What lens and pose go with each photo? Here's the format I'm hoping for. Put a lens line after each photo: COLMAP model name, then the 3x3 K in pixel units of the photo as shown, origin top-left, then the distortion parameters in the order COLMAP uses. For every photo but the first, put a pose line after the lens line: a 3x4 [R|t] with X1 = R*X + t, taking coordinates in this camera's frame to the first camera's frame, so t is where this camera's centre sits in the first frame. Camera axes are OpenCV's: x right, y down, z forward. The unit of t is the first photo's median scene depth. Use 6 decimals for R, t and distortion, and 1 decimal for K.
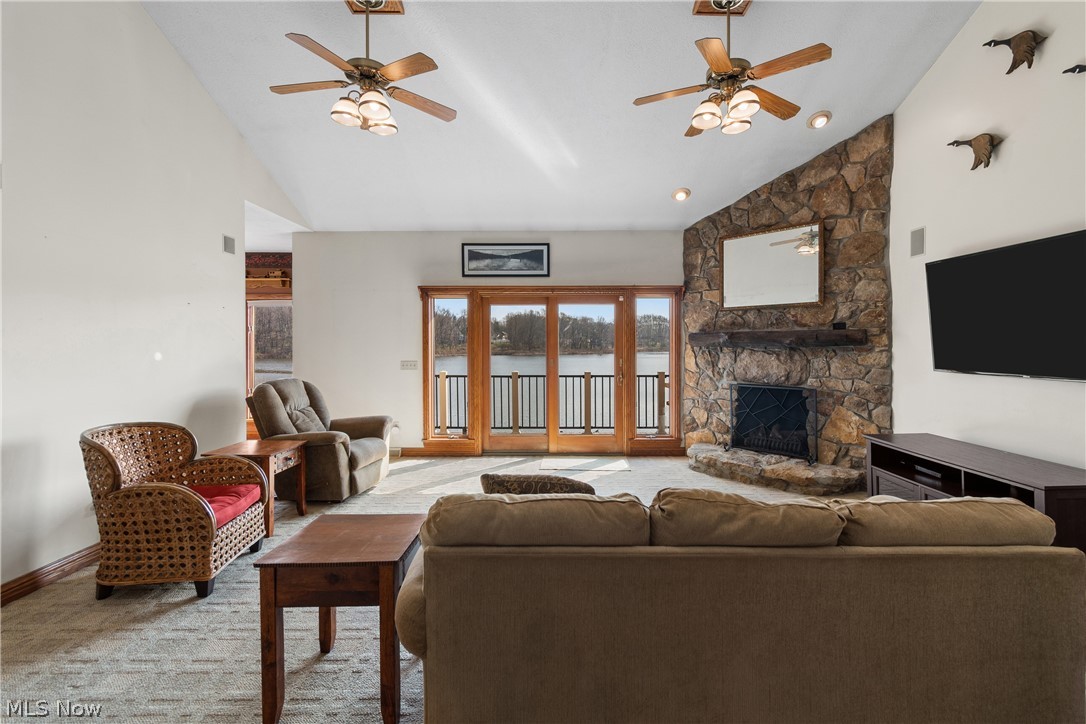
lens RADIAL K [[484.4, 0, 545.8], [0, 484.4, 349.1], [0, 0, 1]] dist [0.005722, -0.003949]
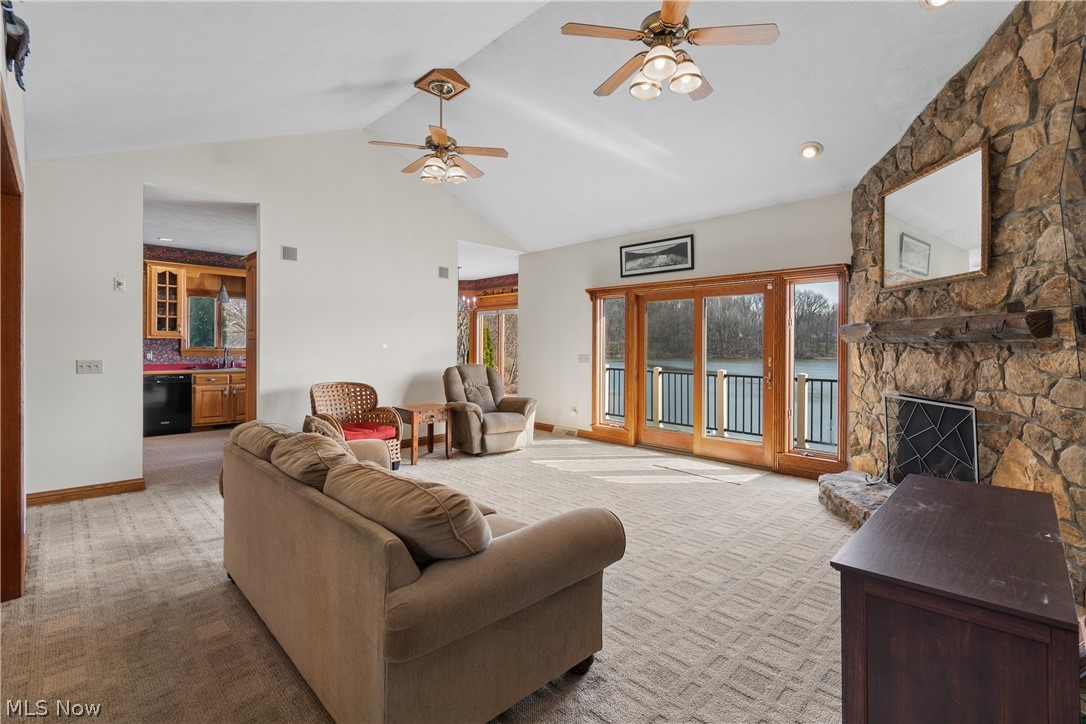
lens RADIAL K [[484.4, 0, 561.7], [0, 484.4, 350.1], [0, 0, 1]] dist [0.005722, -0.003949]
pose [[0.722761, 0.012373, -0.690988, 0.522403], [-0.012636, 0.999909, 0.004687, 0.008957], [0.690983, 0.005343, 0.722851, 0.143533]]
